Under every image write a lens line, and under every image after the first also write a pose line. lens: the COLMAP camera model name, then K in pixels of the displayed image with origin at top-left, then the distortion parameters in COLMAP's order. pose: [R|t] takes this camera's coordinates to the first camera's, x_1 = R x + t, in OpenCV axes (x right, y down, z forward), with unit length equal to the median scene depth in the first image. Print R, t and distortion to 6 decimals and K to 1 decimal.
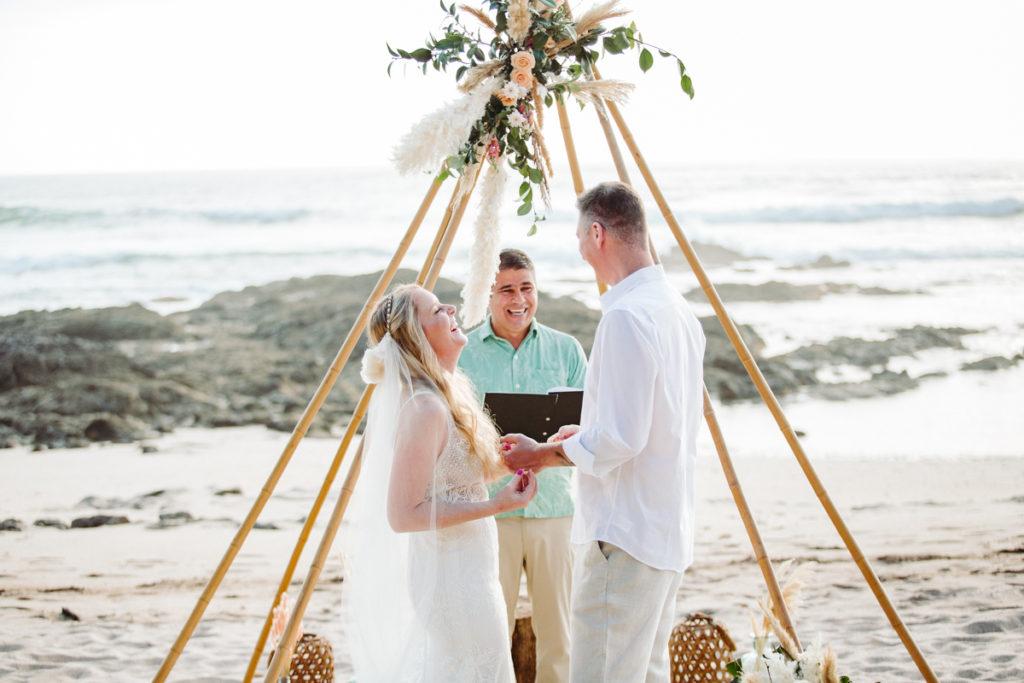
lens RADIAL K [[2196.7, 0, 512.0], [0, 2196.7, 341.5], [0, 0, 1]] dist [-0.300442, 0.080603]
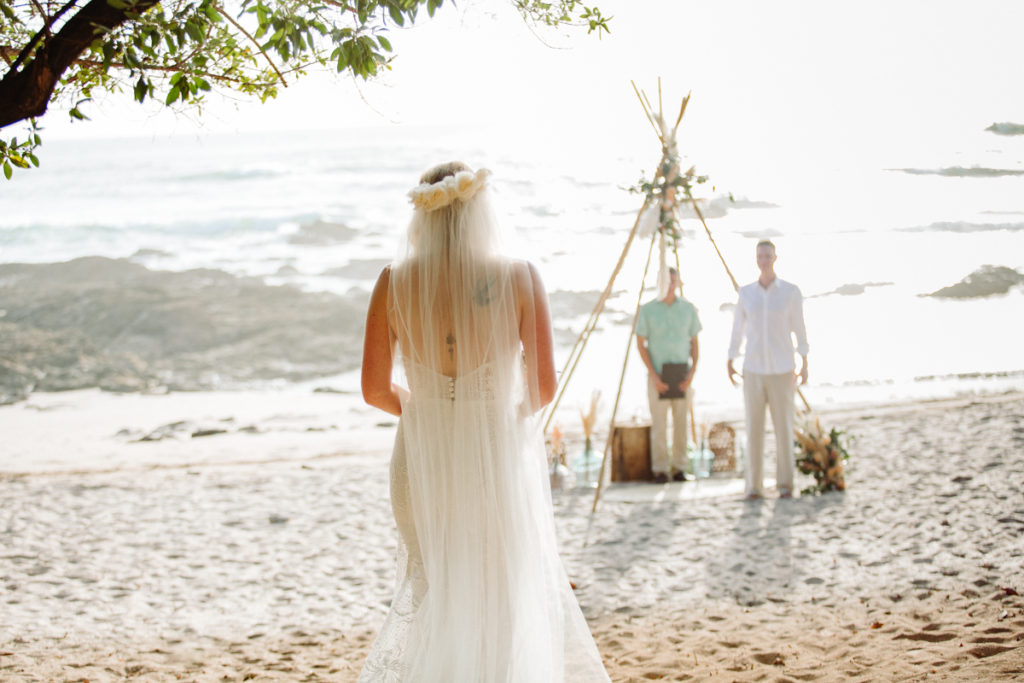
lens RADIAL K [[2073.3, 0, 512.0], [0, 2073.3, 341.5], [0, 0, 1]] dist [-0.239656, -0.055242]
pose [[0.981654, -0.036648, 0.187116, -0.401699], [0.034011, 0.999272, 0.017282, -0.003240], [-0.187613, -0.010601, 0.982186, -0.826270]]
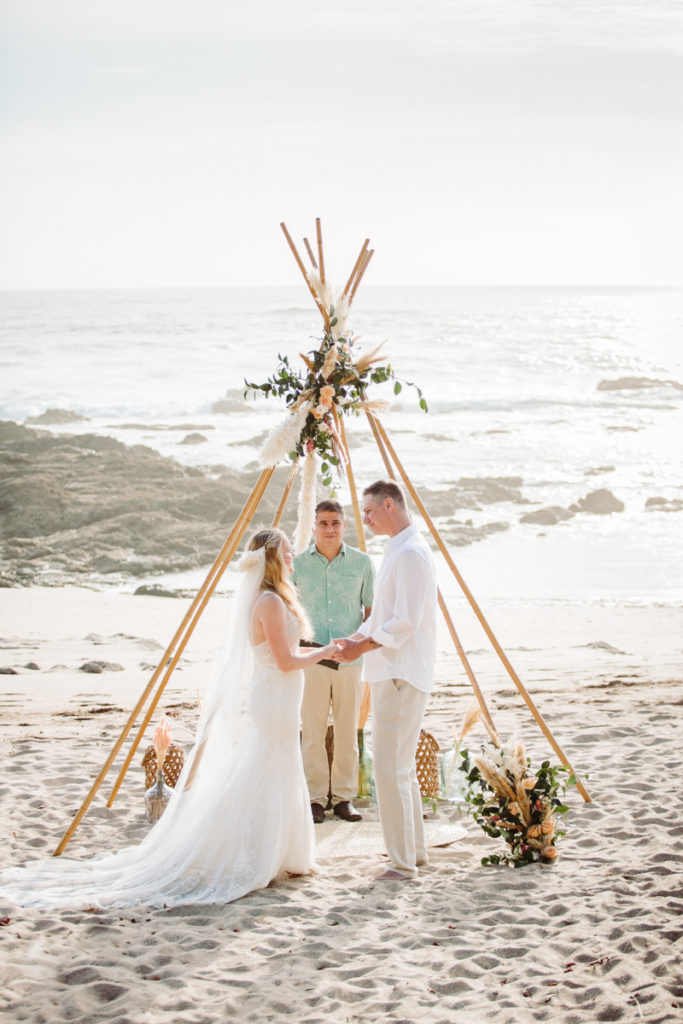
lens RADIAL K [[2196.7, 0, 342.2], [0, 2196.7, 477.6], [0, 0, 1]] dist [-0.300442, 0.080603]
pose [[0.991716, 0.001342, 0.128445, -0.128052], [-0.001168, 0.999998, -0.001433, -0.039617], [-0.128447, 0.001271, 0.991716, -0.420325]]
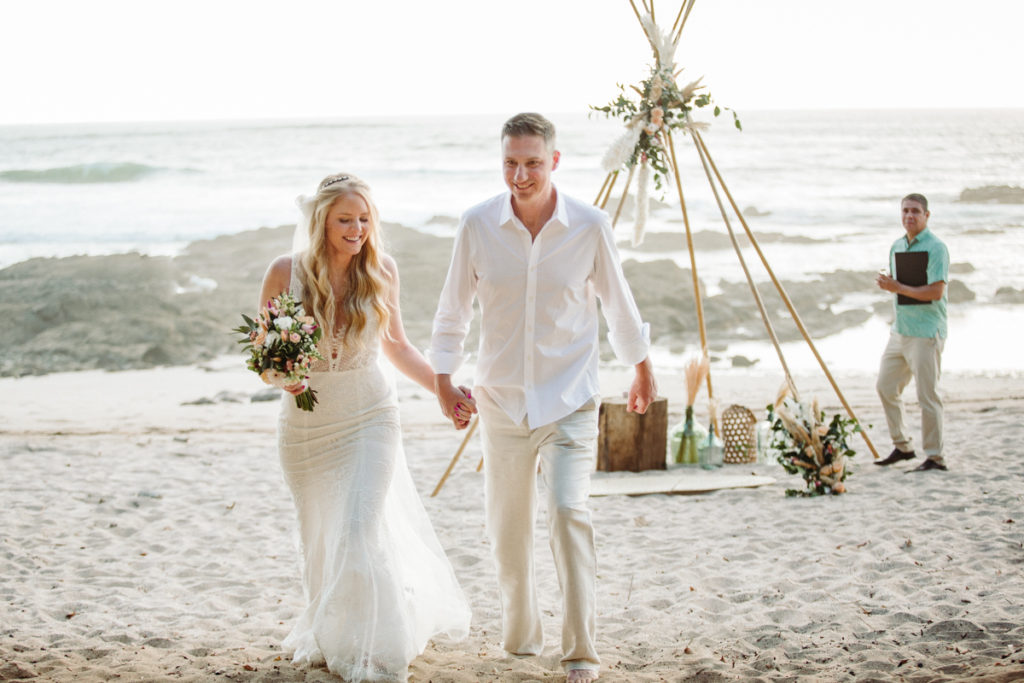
lens RADIAL K [[2123.2, 0, 510.5], [0, 2123.2, 305.5], [0, 0, 1]] dist [-0.332043, 0.077126]
pose [[0.999520, -0.002116, 0.030906, -0.122373], [0.001895, 0.999972, 0.007179, 0.021361], [-0.030920, -0.007117, 0.999497, -0.596555]]
